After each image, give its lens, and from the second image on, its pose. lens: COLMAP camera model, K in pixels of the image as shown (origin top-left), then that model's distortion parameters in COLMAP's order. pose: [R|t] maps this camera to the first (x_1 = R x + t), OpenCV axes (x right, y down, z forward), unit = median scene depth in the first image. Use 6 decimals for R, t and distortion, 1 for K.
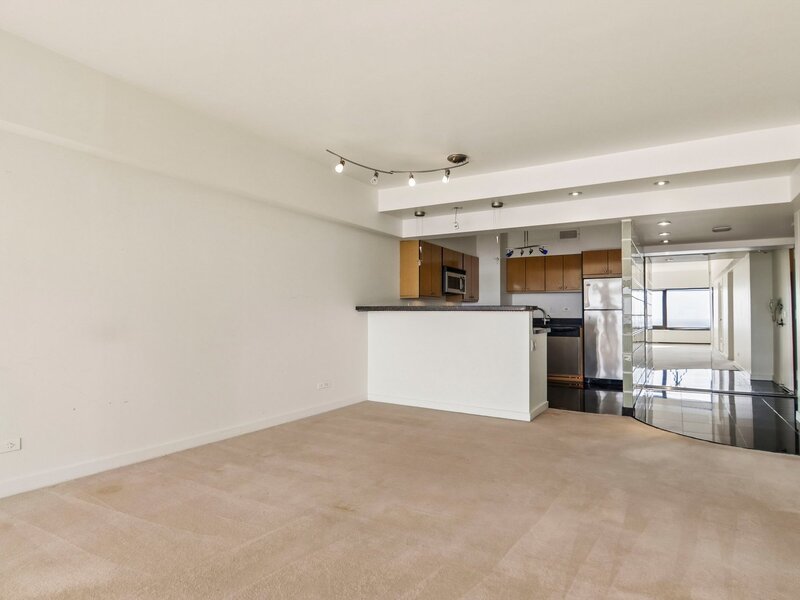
lens RADIAL K [[457.2, 0, 404.9], [0, 457.2, 303.8], [0, 0, 1]] dist [-0.016400, -0.005104]
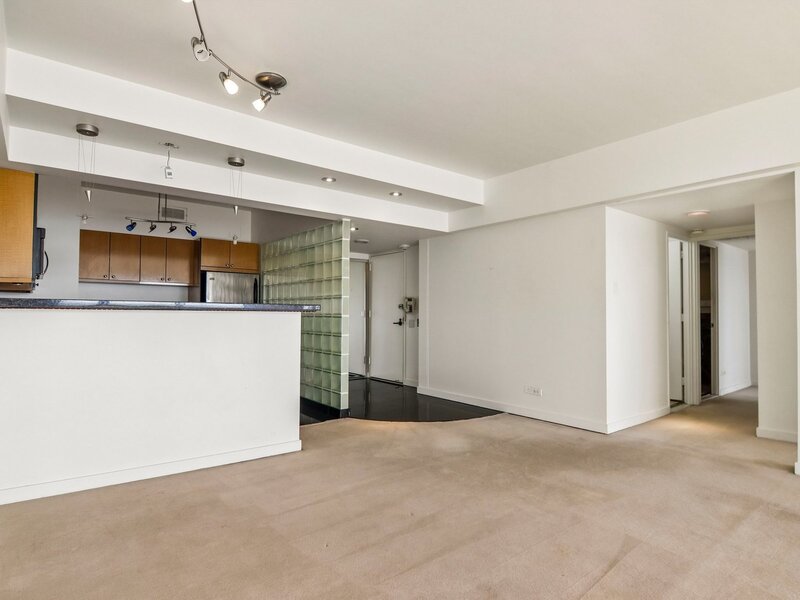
lens RADIAL K [[457.2, 0, 402.1], [0, 457.2, 301.8], [0, 0, 1]] dist [-0.016400, -0.005104]
pose [[0.345219, 0.024696, 0.938197, -0.263730], [-0.024987, 0.999541, -0.017116, 0.005686], [-0.938189, -0.017534, 0.345678, 0.358003]]
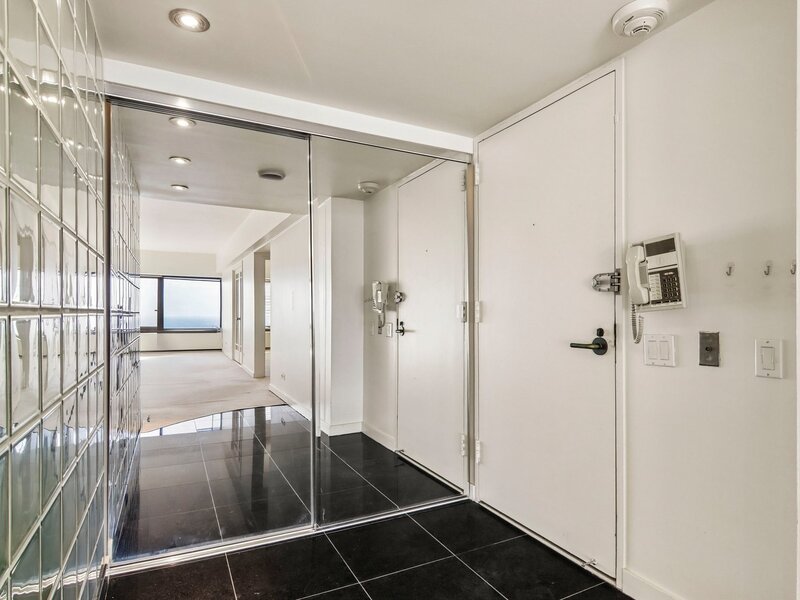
lens RADIAL K [[457.2, 0, 403.7], [0, 457.2, 304.6], [0, 0, 1]] dist [-0.016400, -0.005104]
pose [[0.523586, 0.019578, 0.851748, 0.348776], [-0.026634, 0.999623, -0.006604, 0.015701], [-0.851556, -0.019228, 0.523910, 0.645019]]
